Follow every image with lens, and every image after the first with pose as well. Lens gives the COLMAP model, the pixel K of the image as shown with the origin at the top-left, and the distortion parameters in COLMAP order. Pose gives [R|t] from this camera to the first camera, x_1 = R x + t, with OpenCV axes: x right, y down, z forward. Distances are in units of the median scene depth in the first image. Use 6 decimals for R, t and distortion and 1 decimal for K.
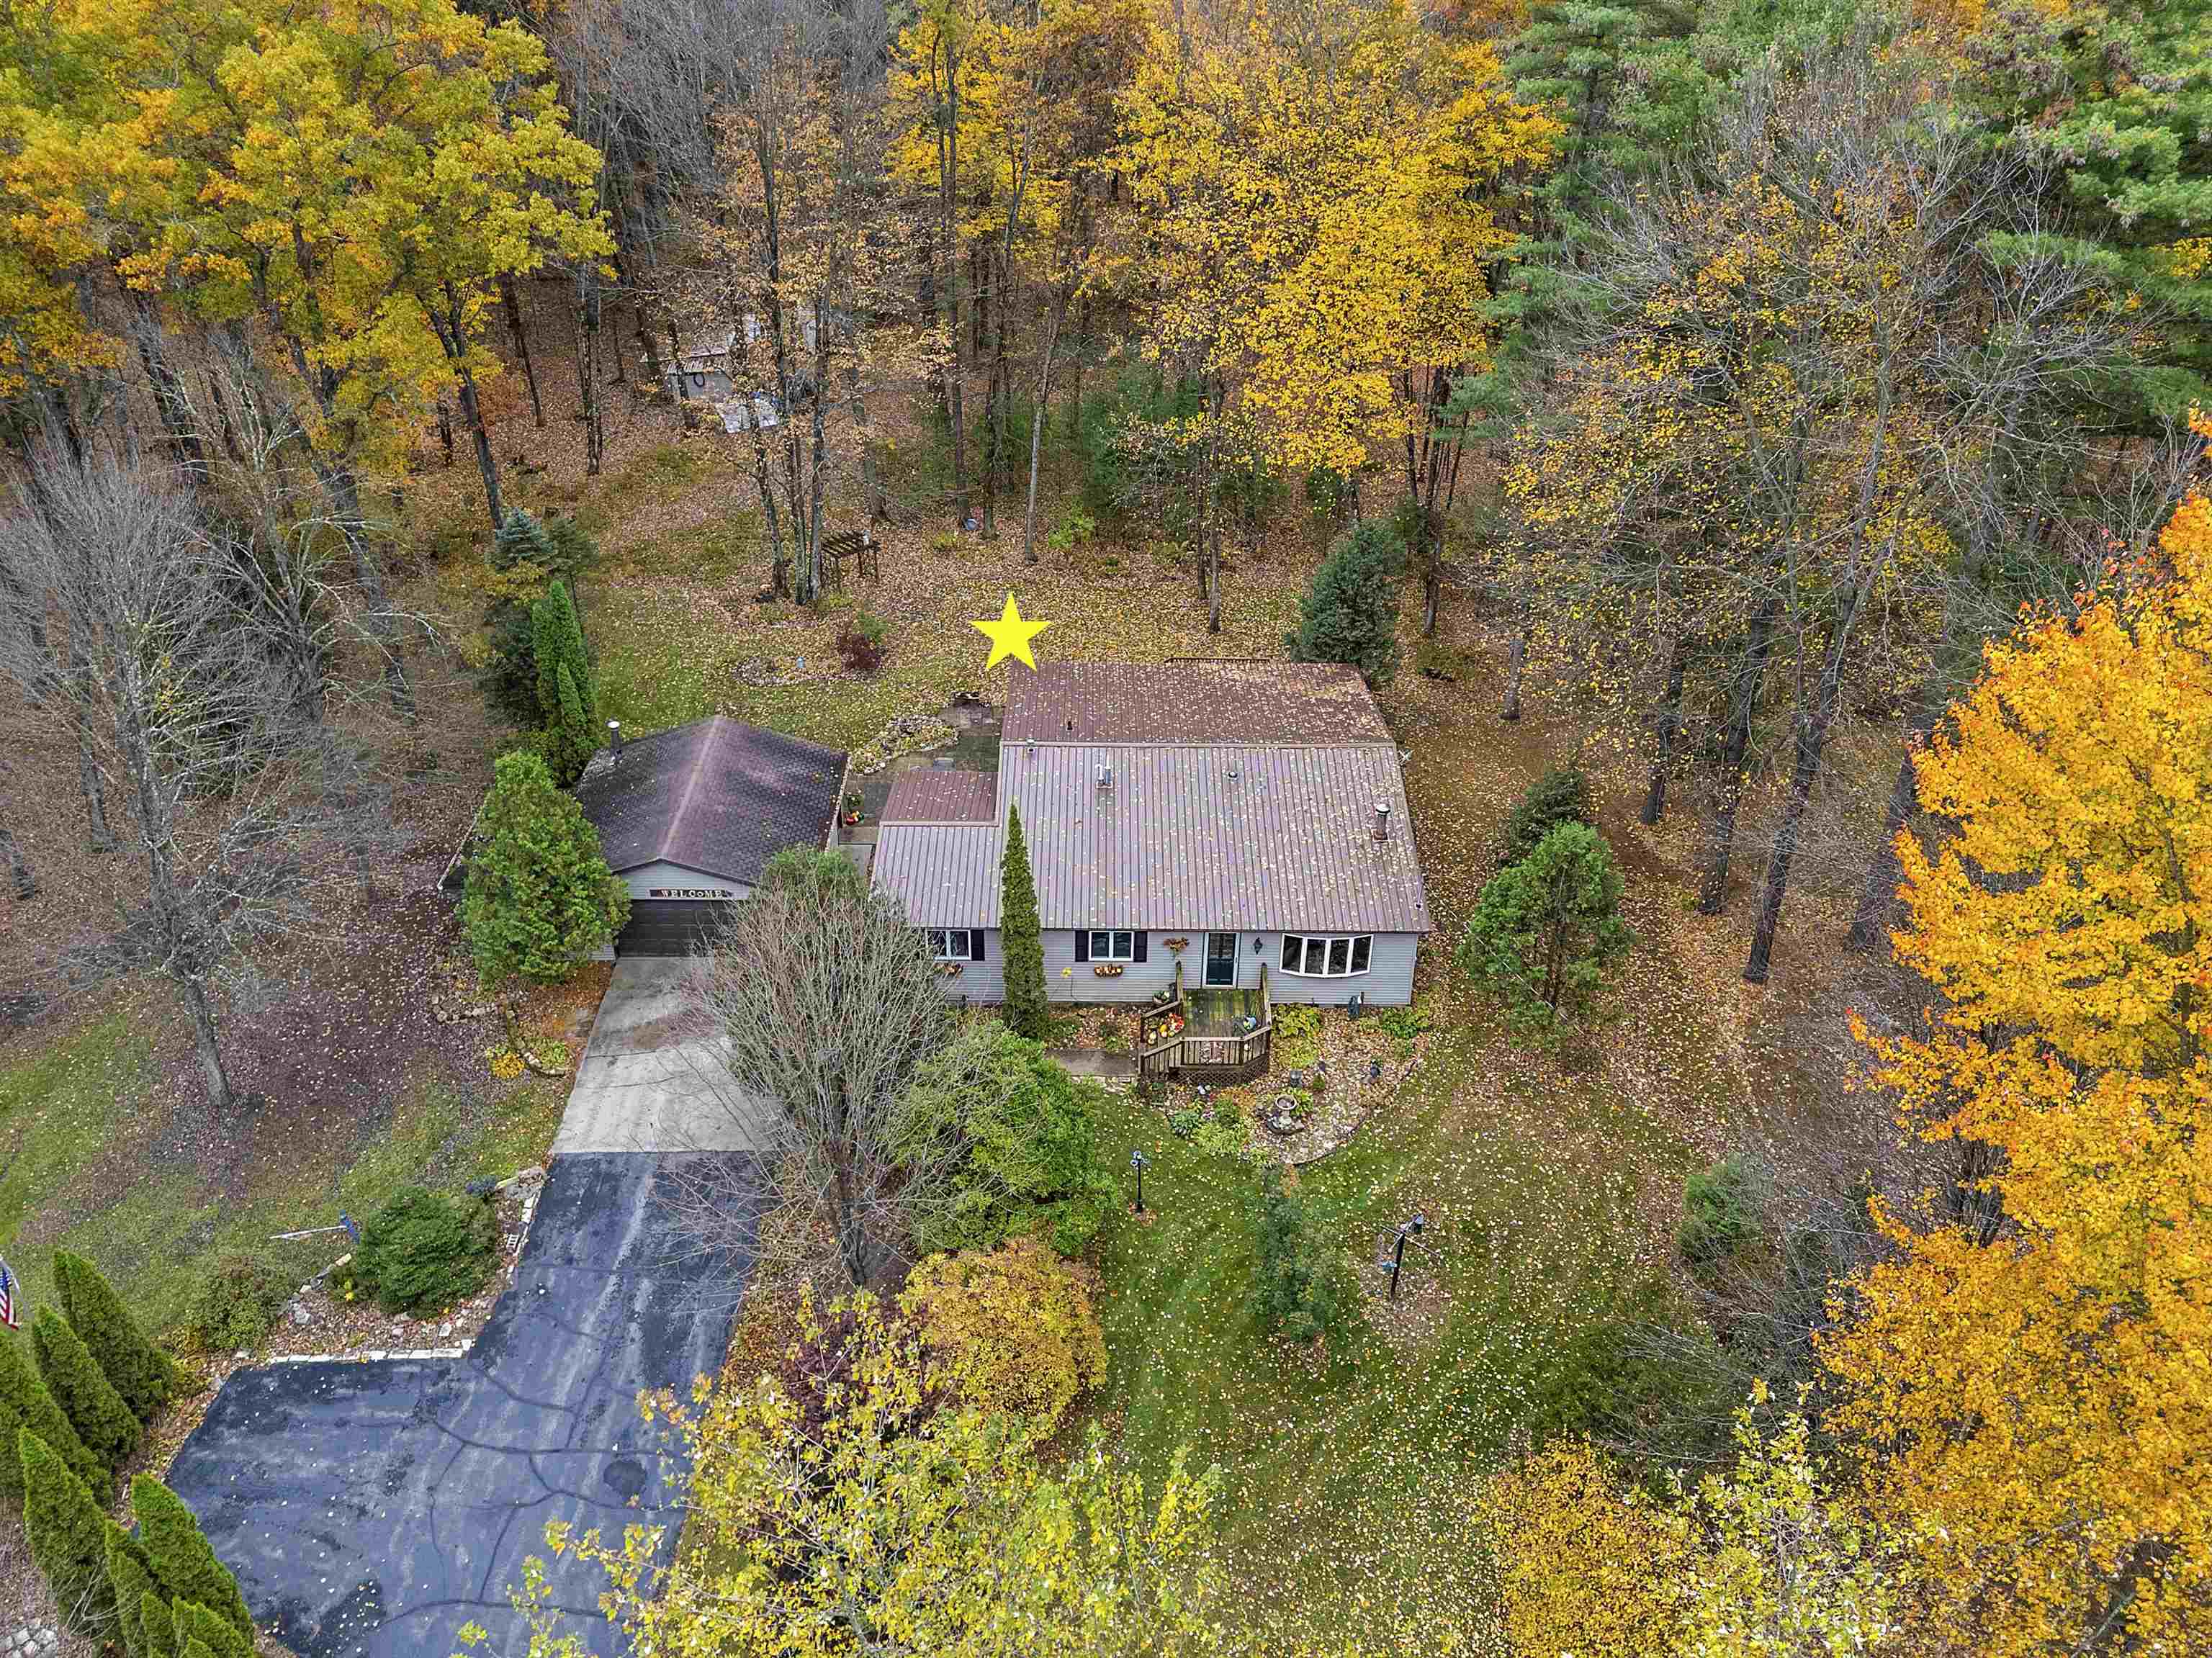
lens RADIAL K [[1607.1, 0, 1106.9], [0, 1607.1, 821.1], [0, 0, 1]] dist [0.069543, -0.049291]
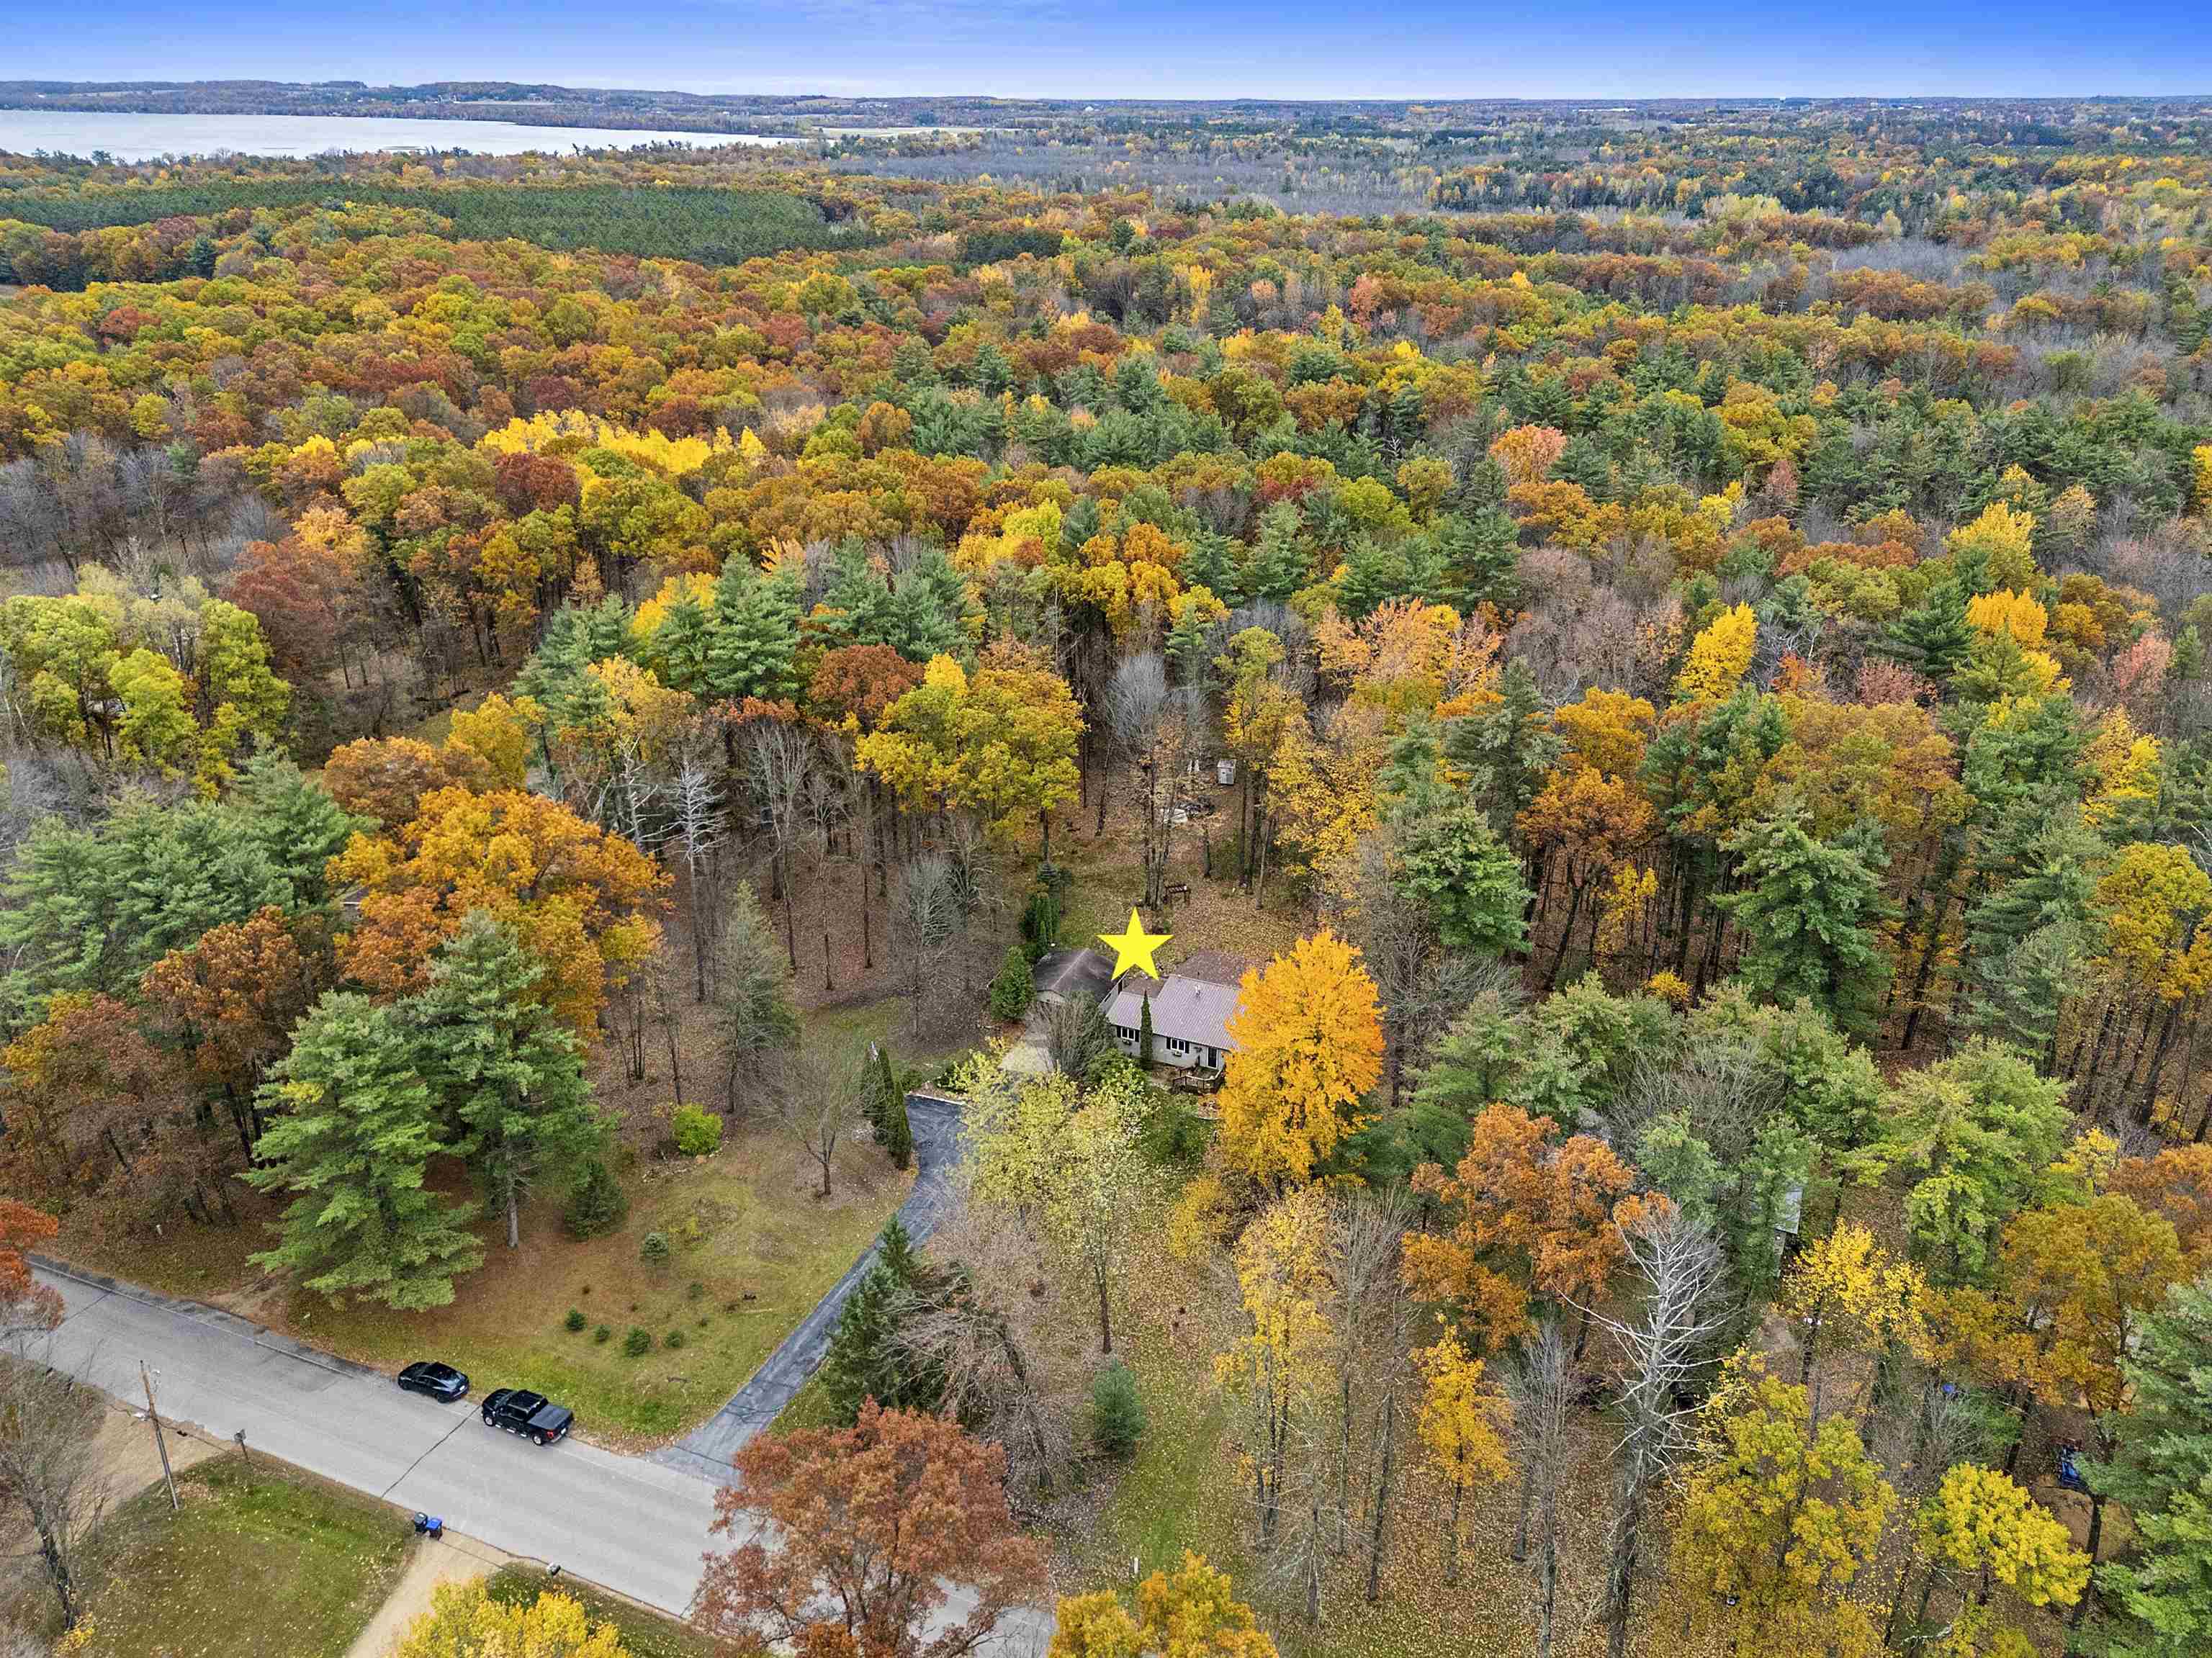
lens RADIAL K [[1607.1, 0, 1109.0], [0, 1607.1, 815.0], [0, 0, 1]] dist [0.069543, -0.049291]
pose [[0.920361, 0.149001, -0.361571, 0.915505], [-0.207724, 0.969621, -0.129175, 0.076045], [0.331340, 0.193994, 0.923353, -1.929573]]
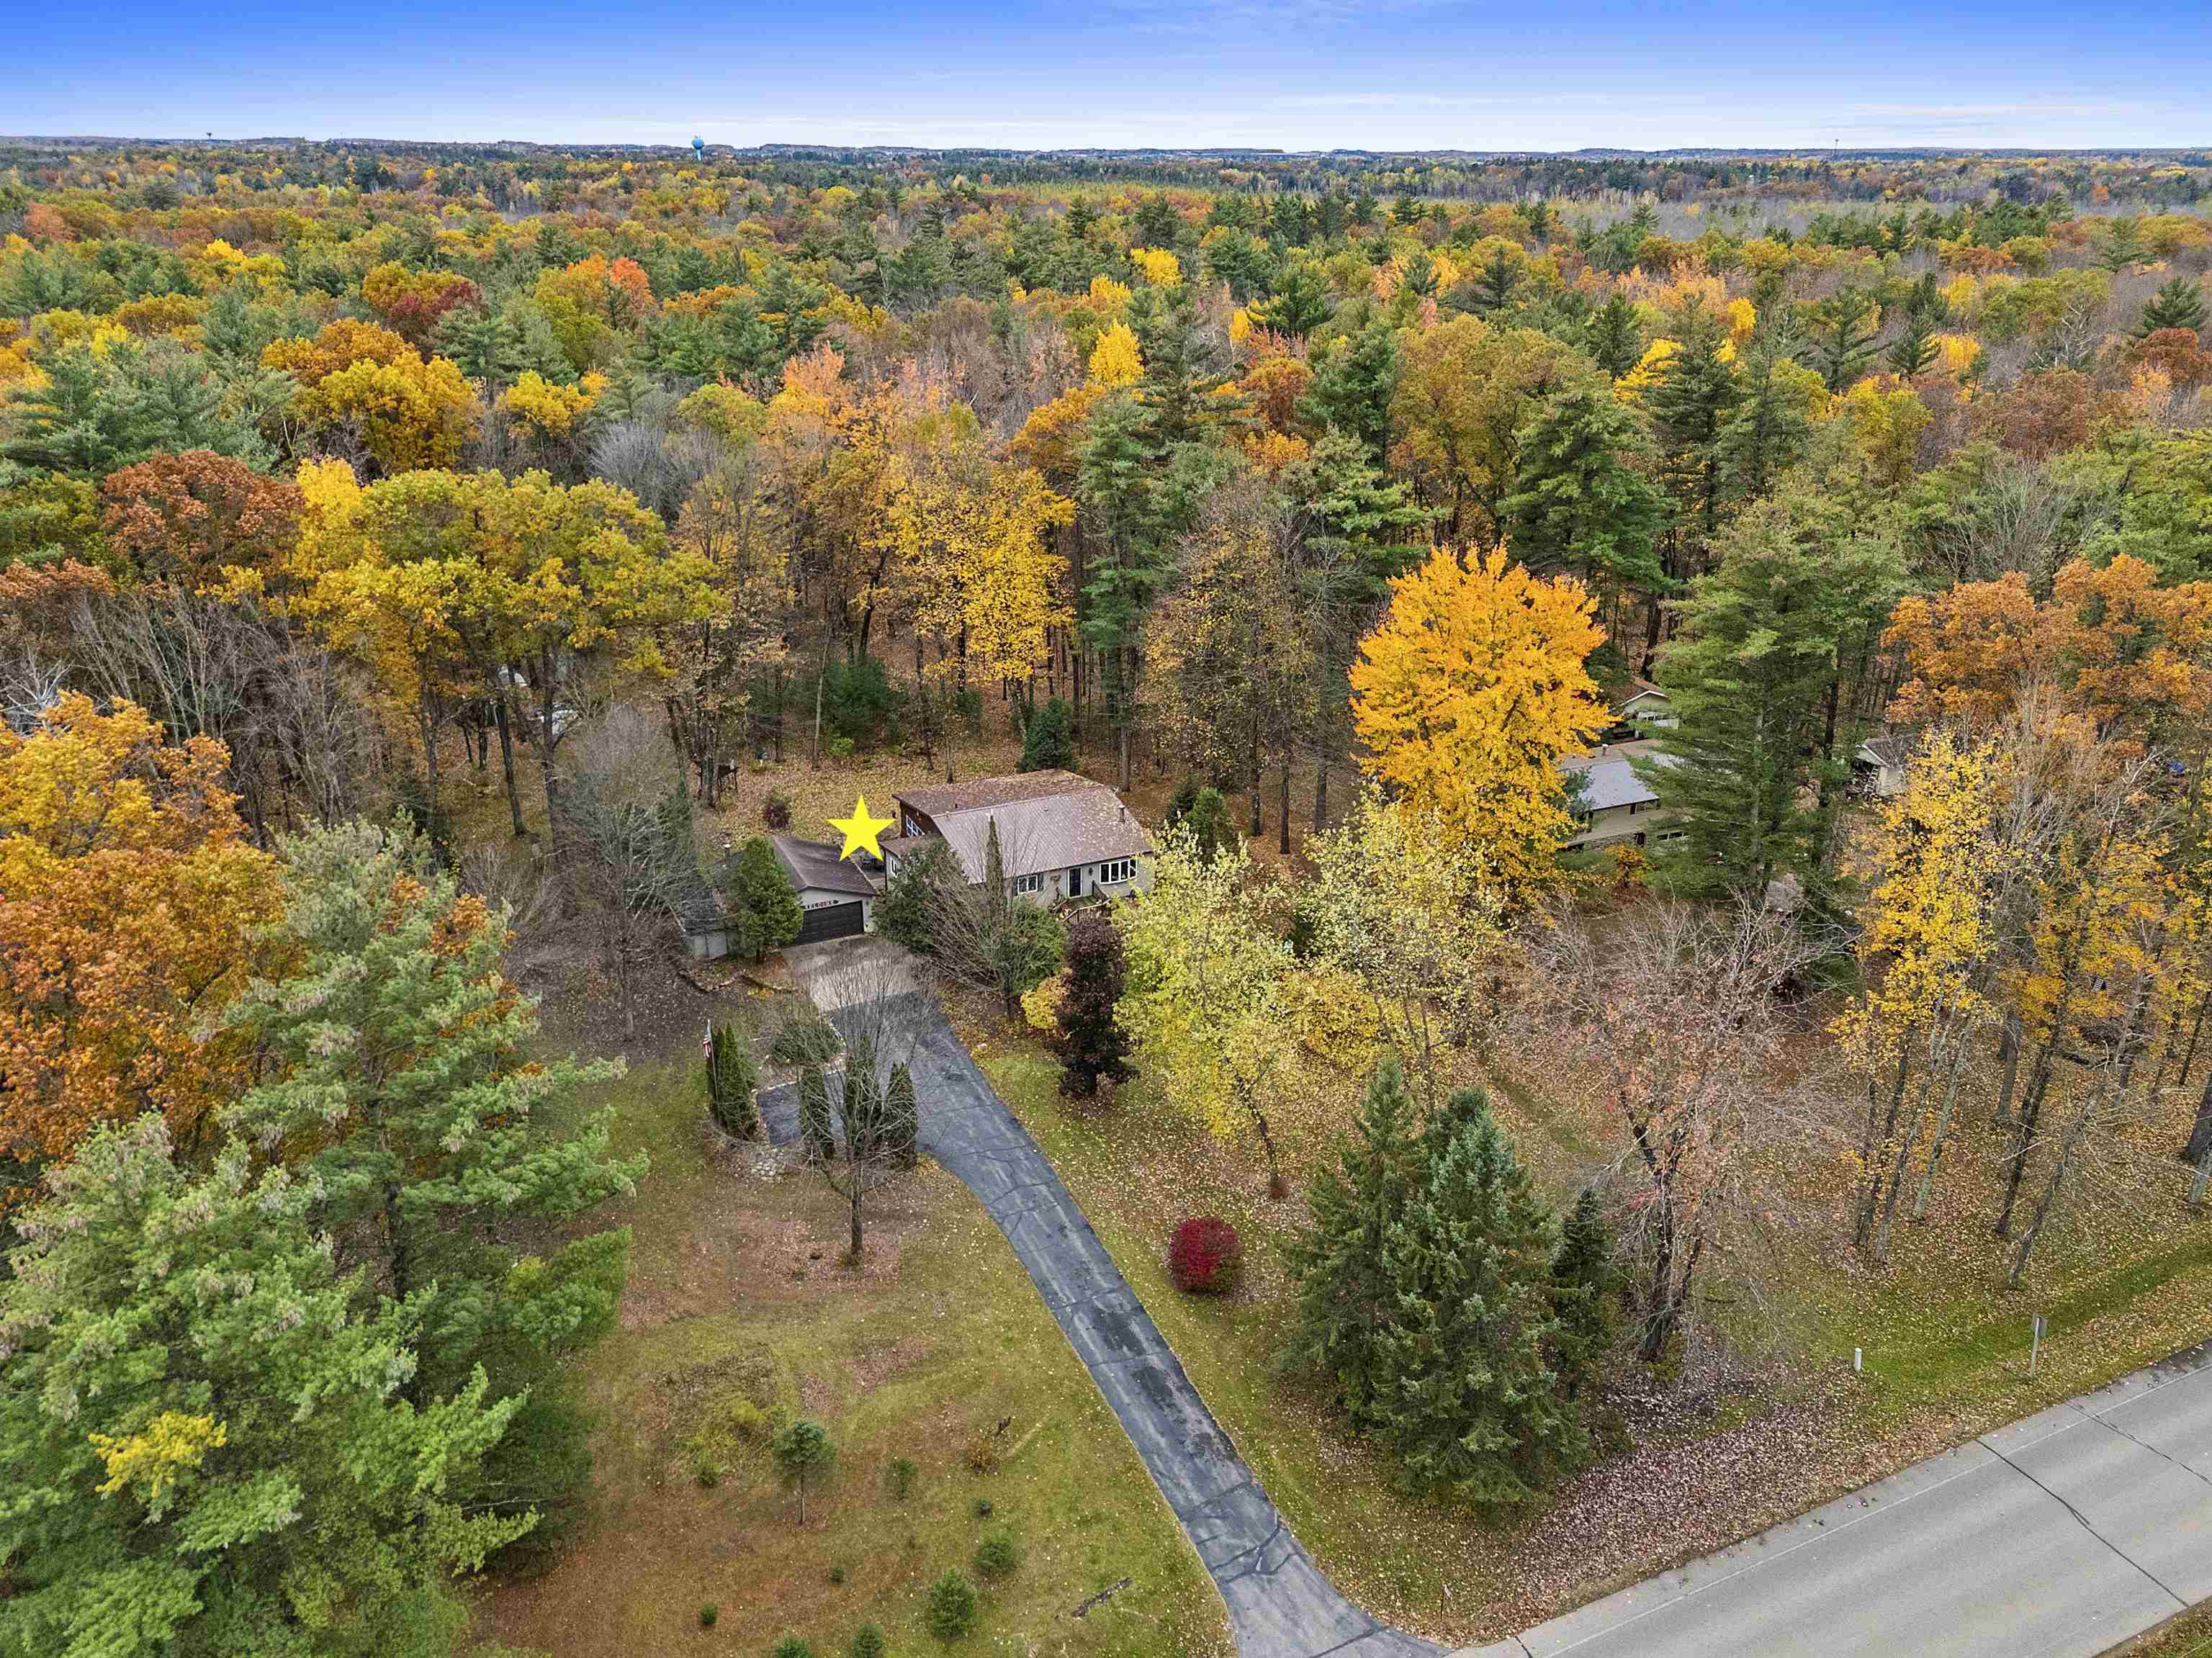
lens RADIAL K [[1607.1, 0, 1099.3], [0, 1607.1, 821.4], [0, 0, 1]] dist [0.069543, -0.049291]
pose [[0.908803, -0.168953, 0.381486, -0.712851], [0.236646, 0.961774, -0.137805, 0.314282], [-0.343621, 0.215515, 0.914045, -1.006607]]
